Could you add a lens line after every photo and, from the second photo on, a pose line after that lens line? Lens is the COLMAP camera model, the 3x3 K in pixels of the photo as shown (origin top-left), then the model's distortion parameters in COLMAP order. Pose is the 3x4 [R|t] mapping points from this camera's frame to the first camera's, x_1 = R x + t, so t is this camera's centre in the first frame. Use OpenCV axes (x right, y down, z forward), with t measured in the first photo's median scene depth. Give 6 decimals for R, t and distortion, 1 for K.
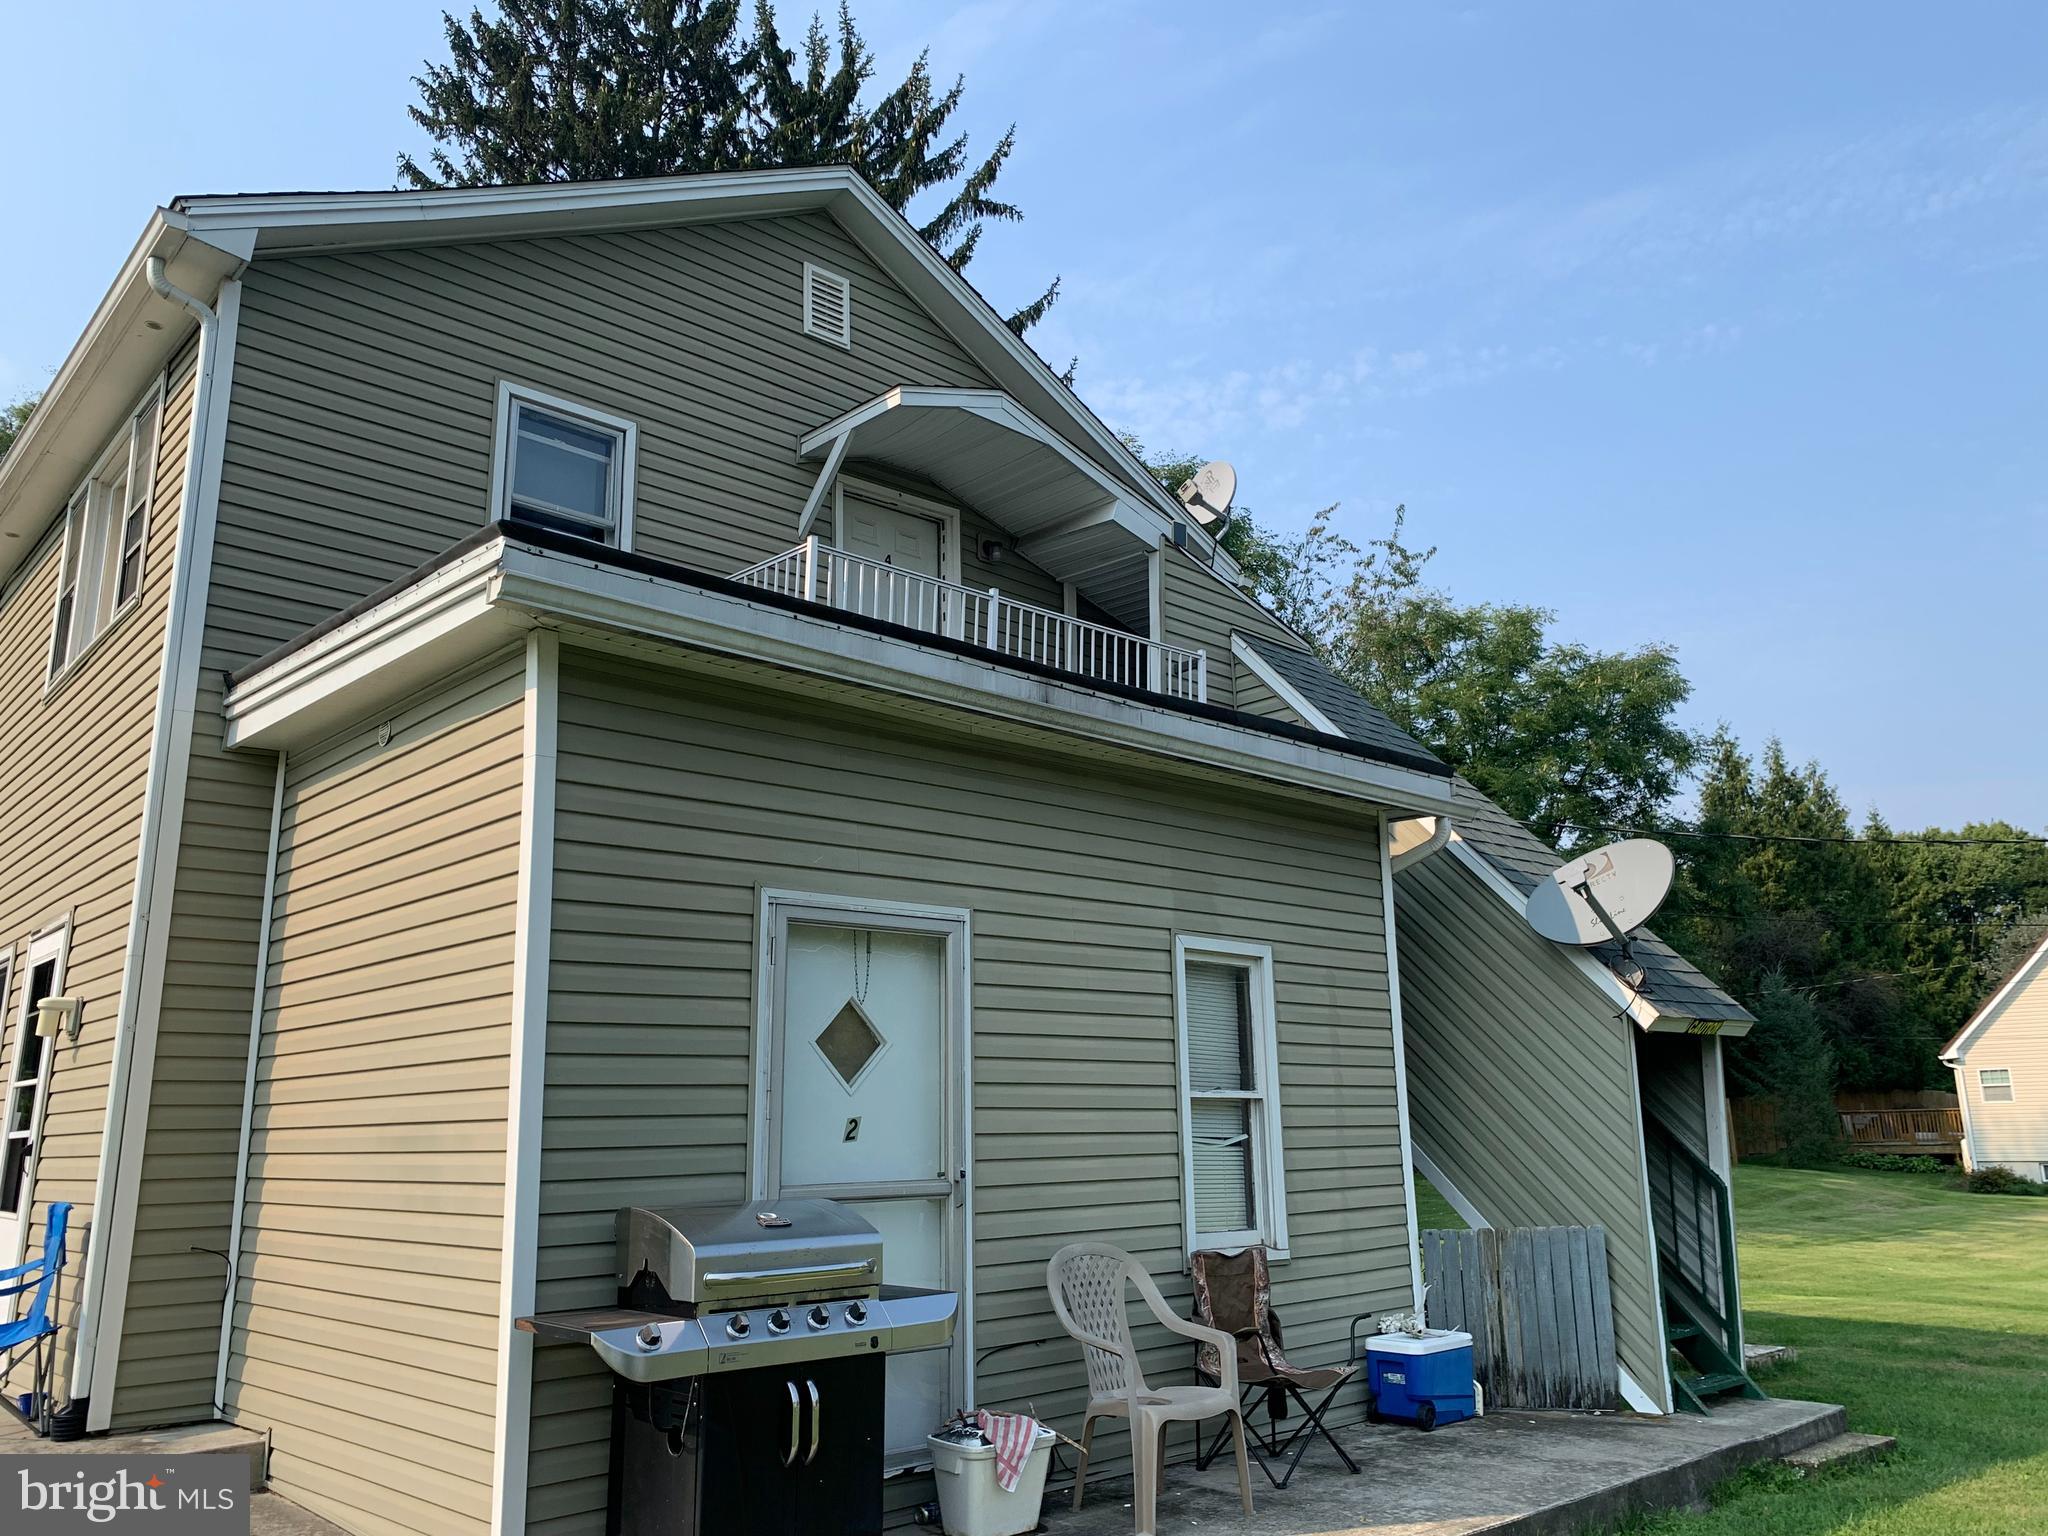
lens RADIAL K [[1518.2, 0, 1024.9], [0, 1518.2, 757.7], [0, 0, 1]] dist [0.095572, -0.137316]
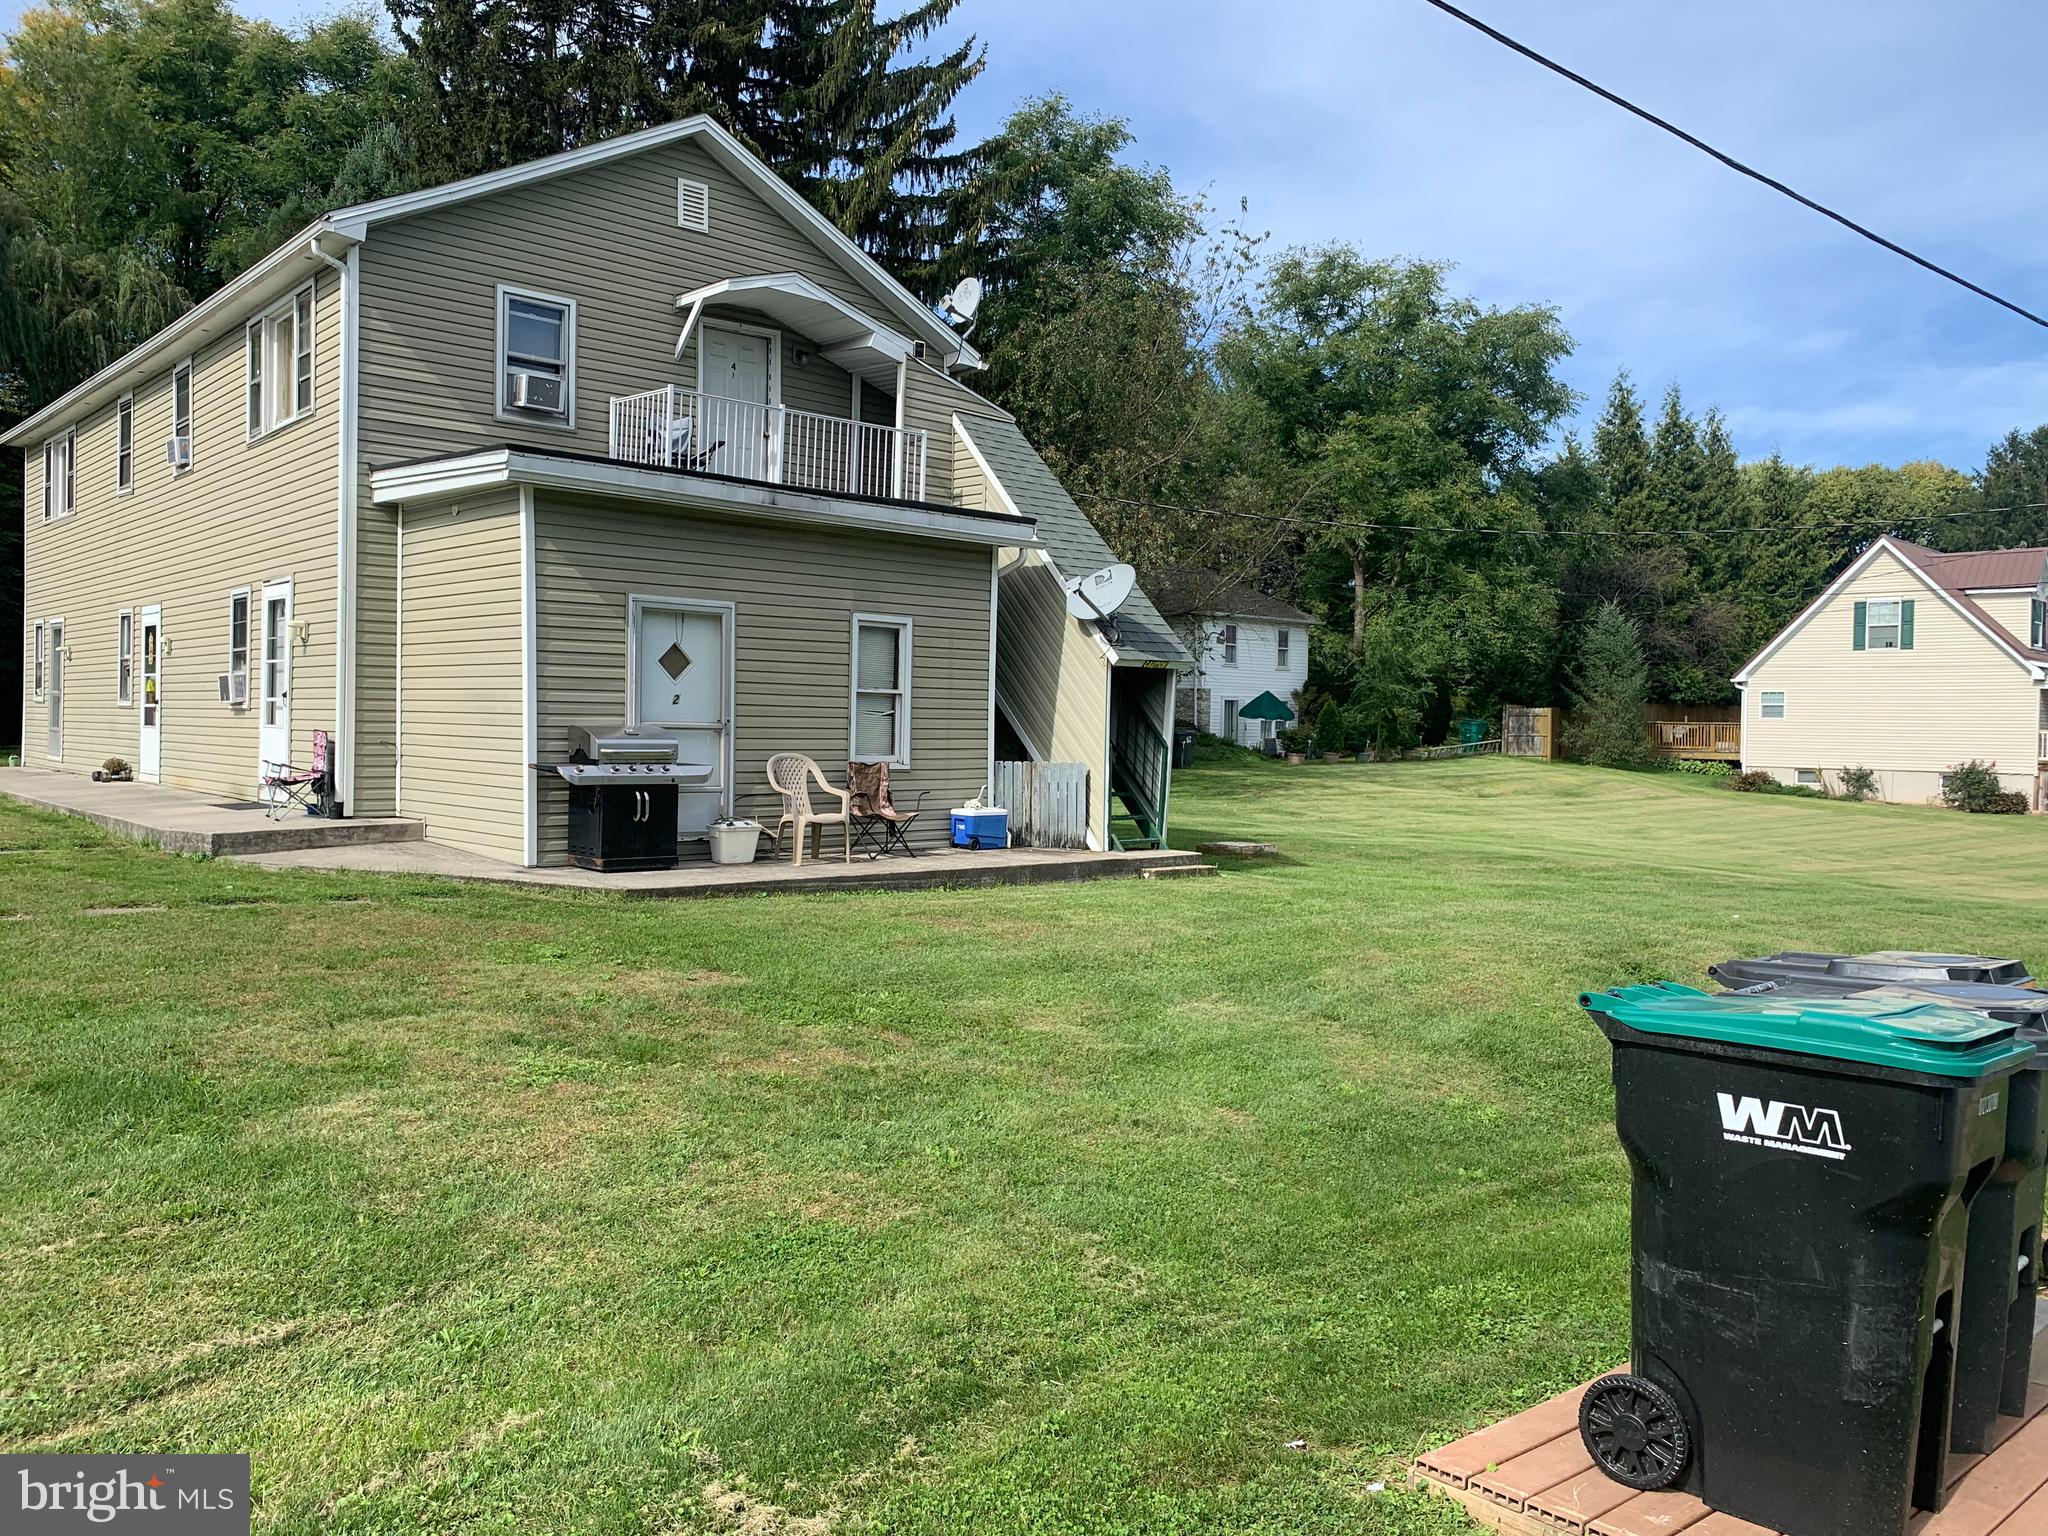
lens RADIAL K [[1543.0, 0, 1004.1], [0, 1543.0, 756.3], [0, 0, 1]] dist [0.013005, -0.007470]
pose [[0.999312, 0.035087, -0.011981, 0.300259], [-0.030783, 0.965302, 0.259317, -0.210249], [0.020664, -0.258769, 0.965718, -0.904869]]
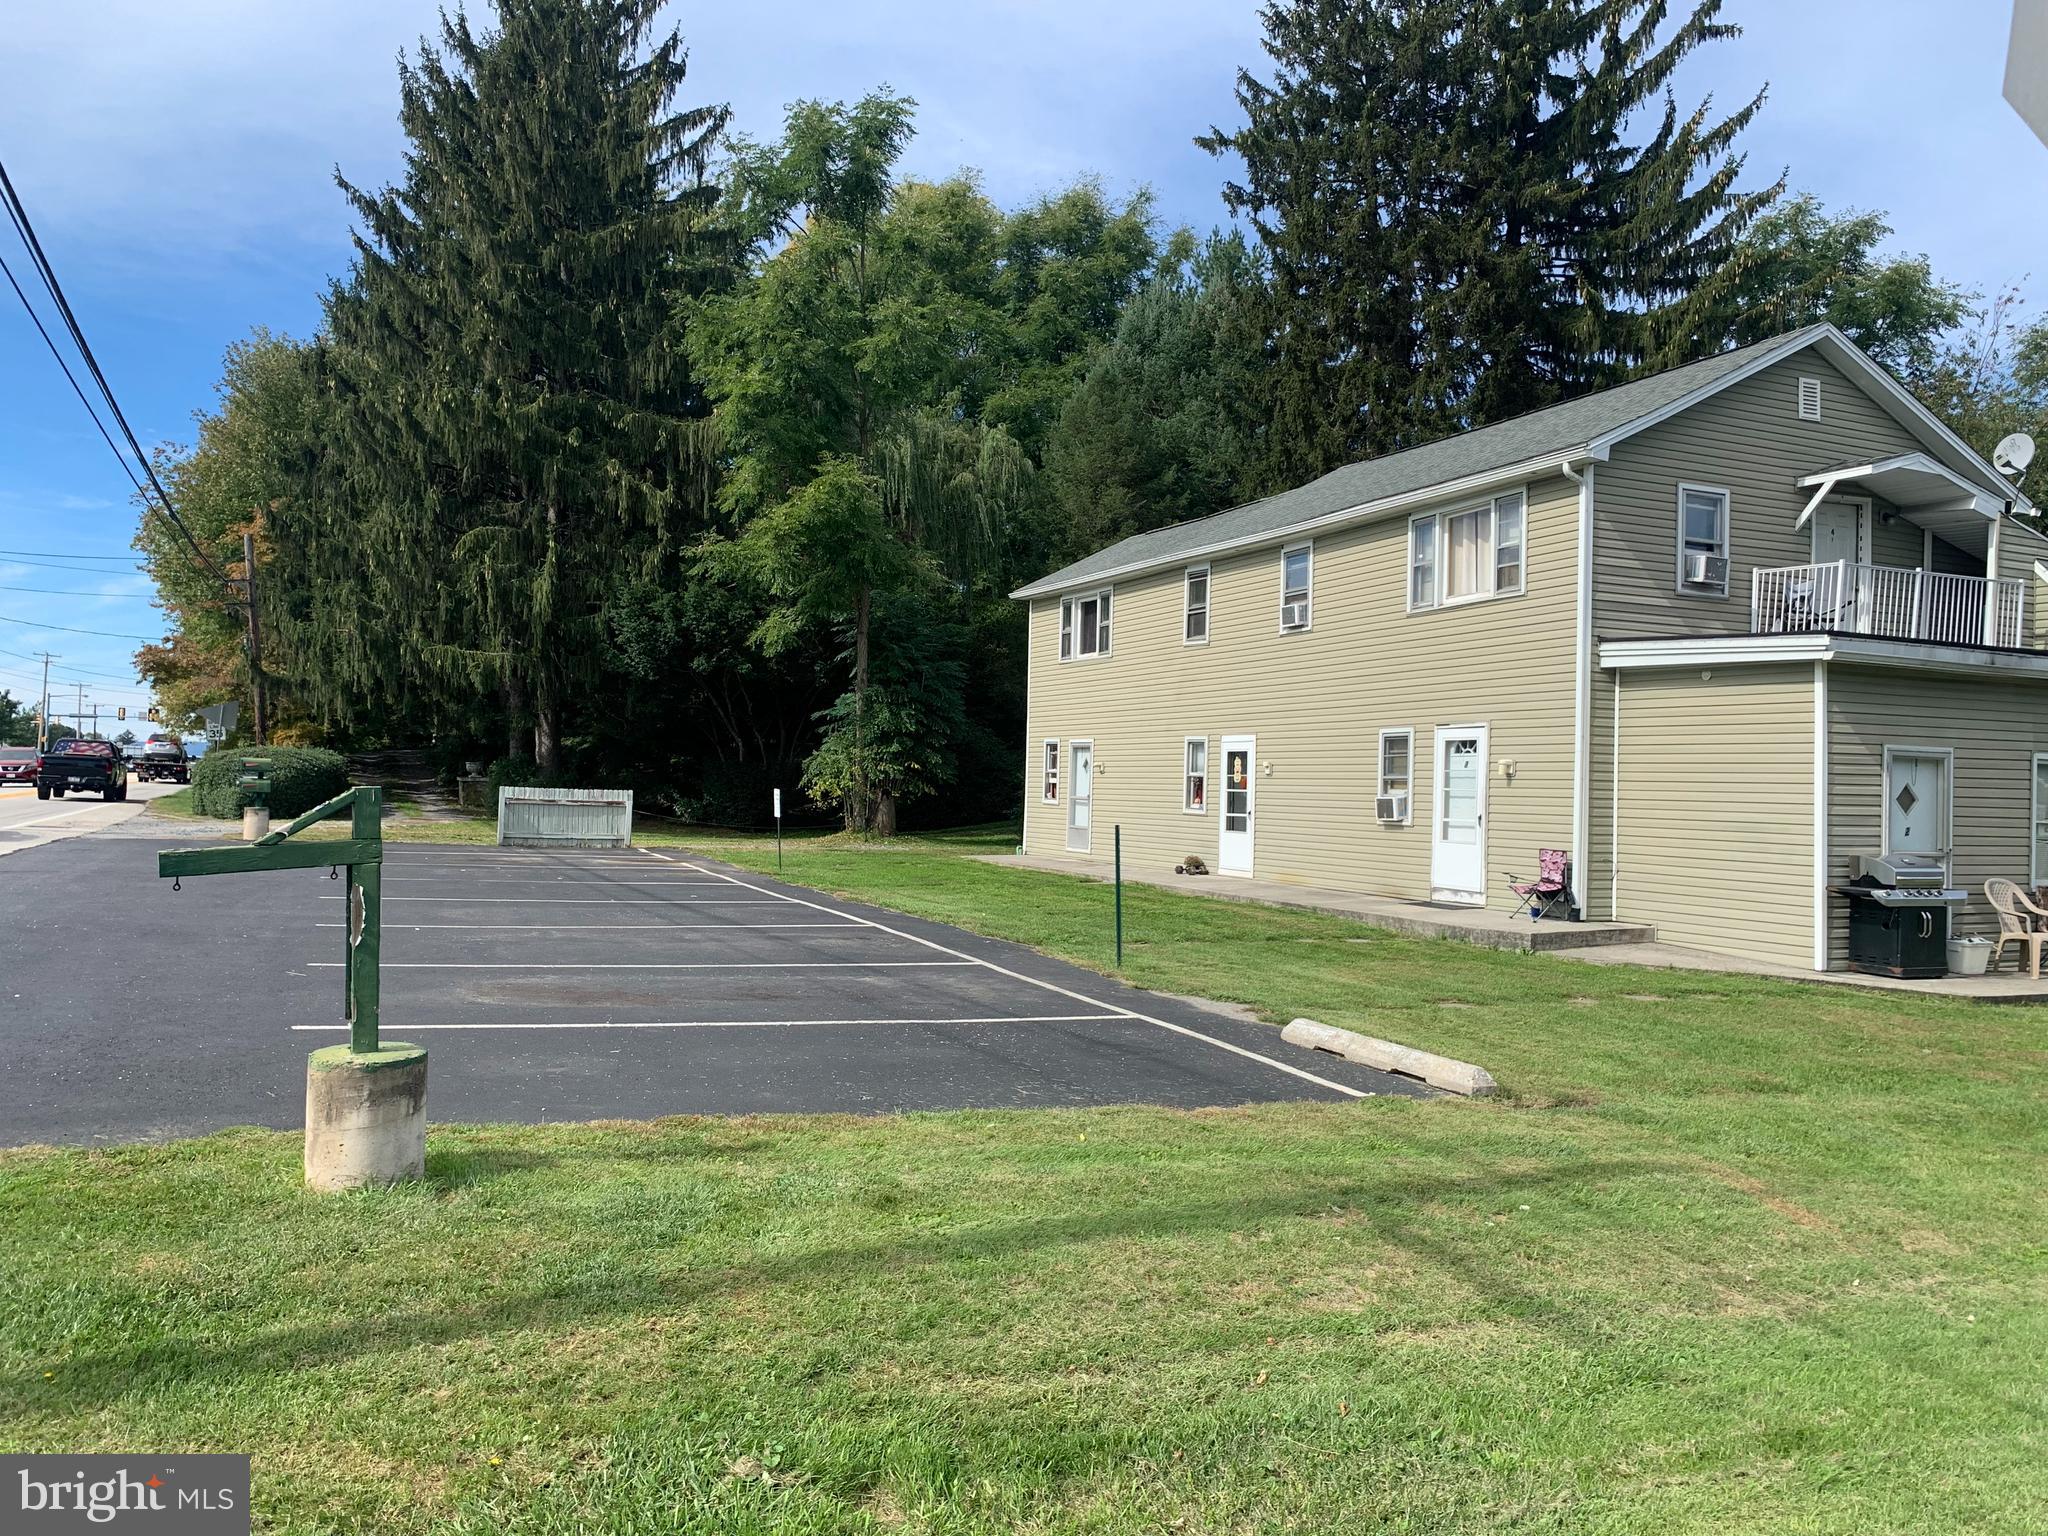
lens RADIAL K [[1543.0, 0, 1004.1], [0, 1543.0, 756.3], [0, 0, 1]] dist [0.013005, -0.007470]
pose [[0.947195, 0.034221, -0.318827, -0.561068], [0.036237, 0.976496, 0.212468, -0.385666], [0.318604, -0.212802, 0.923692, -1.471512]]
